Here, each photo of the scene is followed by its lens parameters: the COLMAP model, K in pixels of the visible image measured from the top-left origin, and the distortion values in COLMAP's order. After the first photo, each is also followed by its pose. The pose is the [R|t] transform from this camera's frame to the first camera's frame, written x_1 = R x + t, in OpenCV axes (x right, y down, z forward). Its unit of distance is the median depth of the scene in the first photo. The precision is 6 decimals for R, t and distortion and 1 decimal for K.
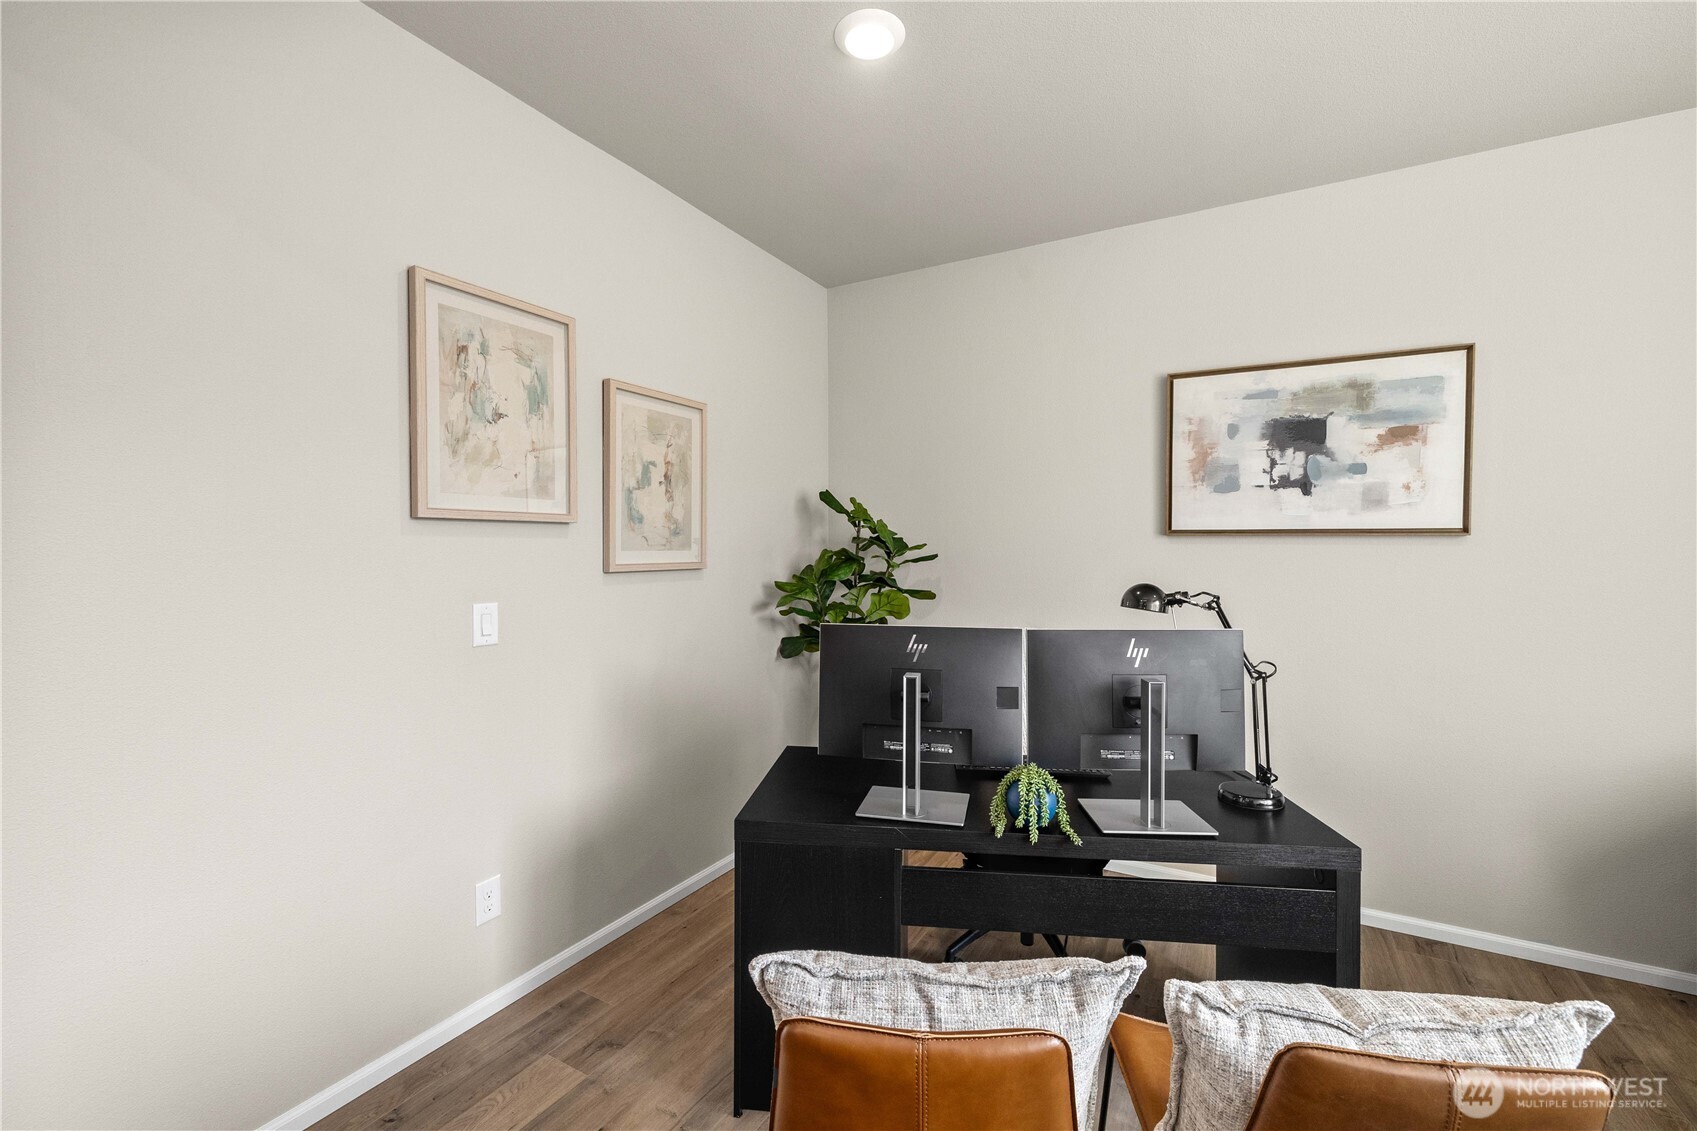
lens RADIAL K [[708.1, 0, 844.4], [0, 708.1, 559.7], [0, 0, 1]] dist [0.001335, -0.000281]
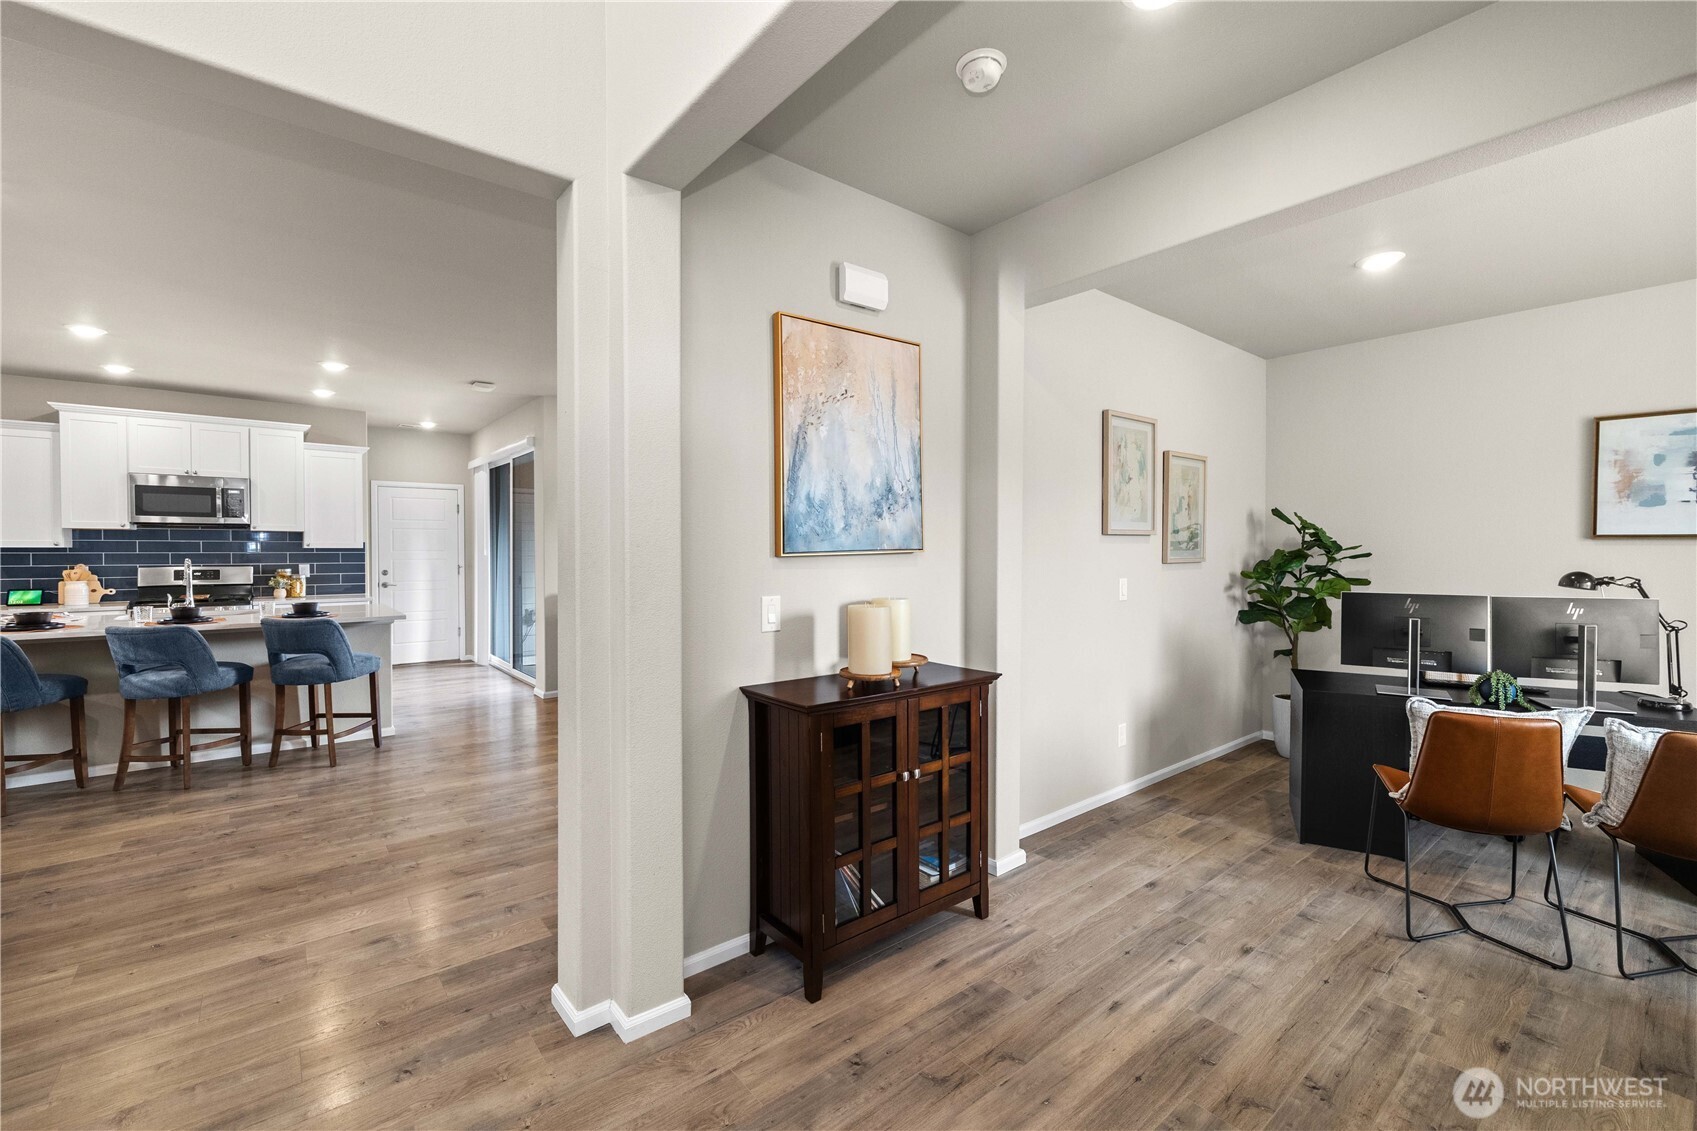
lens RADIAL K [[708.1, 0, 844.4], [0, 708.1, 559.7], [0, 0, 1]] dist [0.001335, -0.000281]
pose [[0.932583, 0.005680, -0.360911, -0.519083], [-0.004417, 0.999981, 0.004322, 0.006925], [0.360929, -0.002436, 0.932590, -1.040610]]
